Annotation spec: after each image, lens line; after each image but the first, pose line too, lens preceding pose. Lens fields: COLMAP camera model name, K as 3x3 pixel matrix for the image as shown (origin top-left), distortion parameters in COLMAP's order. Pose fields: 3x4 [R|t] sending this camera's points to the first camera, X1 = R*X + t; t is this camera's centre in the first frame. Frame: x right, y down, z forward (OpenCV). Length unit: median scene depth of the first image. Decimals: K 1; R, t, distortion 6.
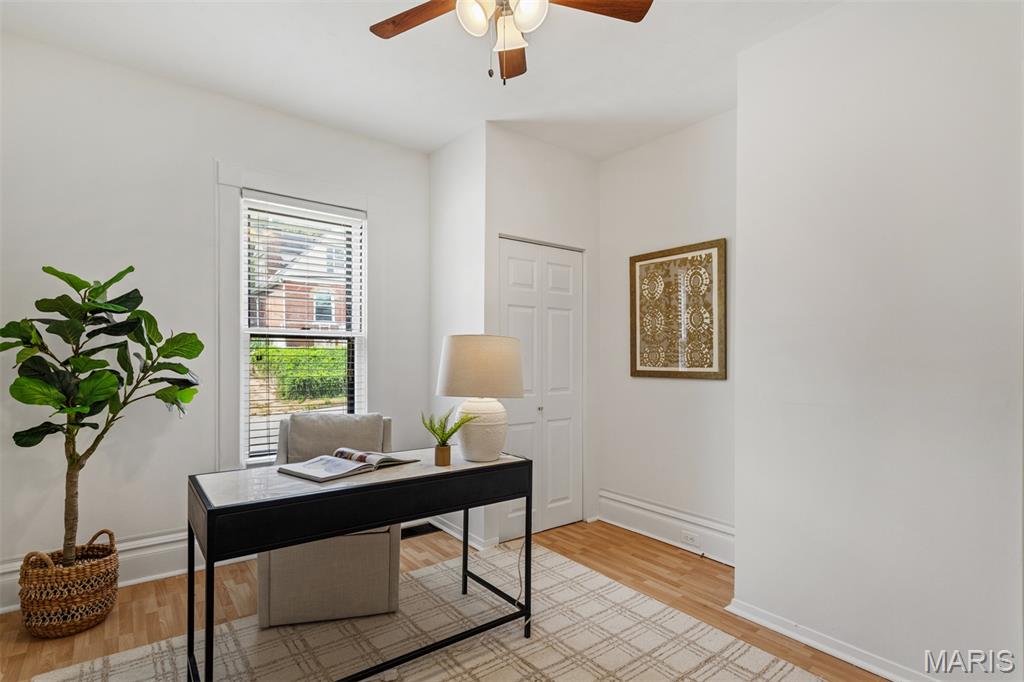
lens RADIAL K [[501.3, 0, 507.9], [0, 501.3, 351.7], [0, 0, 1]] dist [-0.000437, 0.000315]
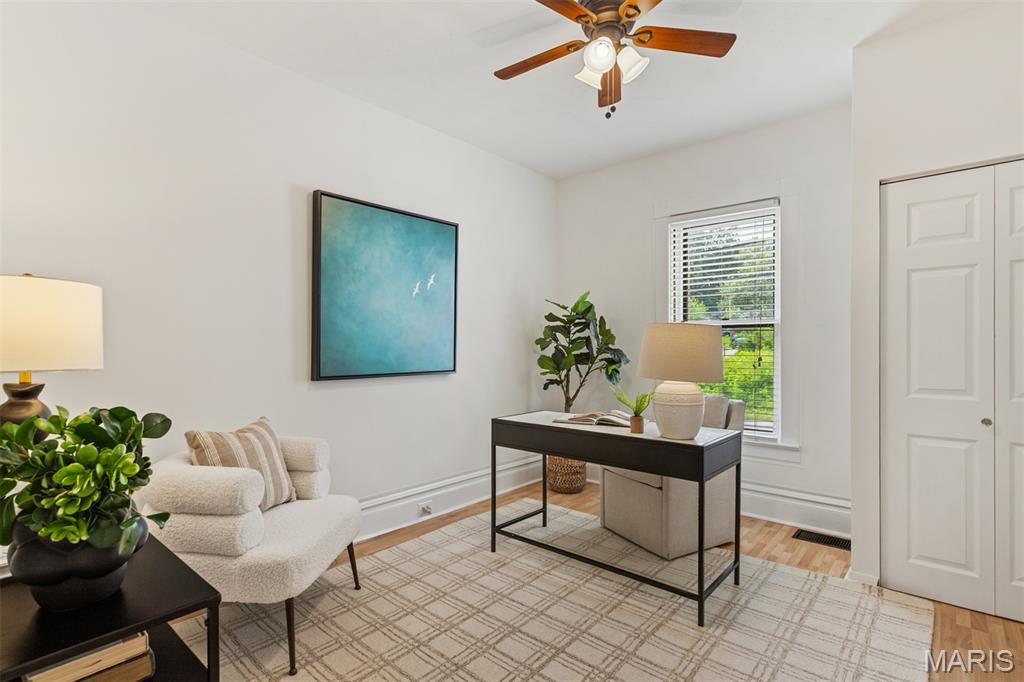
lens RADIAL K [[501.3, 0, 507.9], [0, 501.3, 351.7], [0, 0, 1]] dist [-0.000437, 0.000315]
pose [[0.197633, 0.002318, -0.980273, 0.851156], [0.005951, 0.999976, 0.003564, 0.025451], [0.980258, -0.006538, 0.197615, 0.404635]]
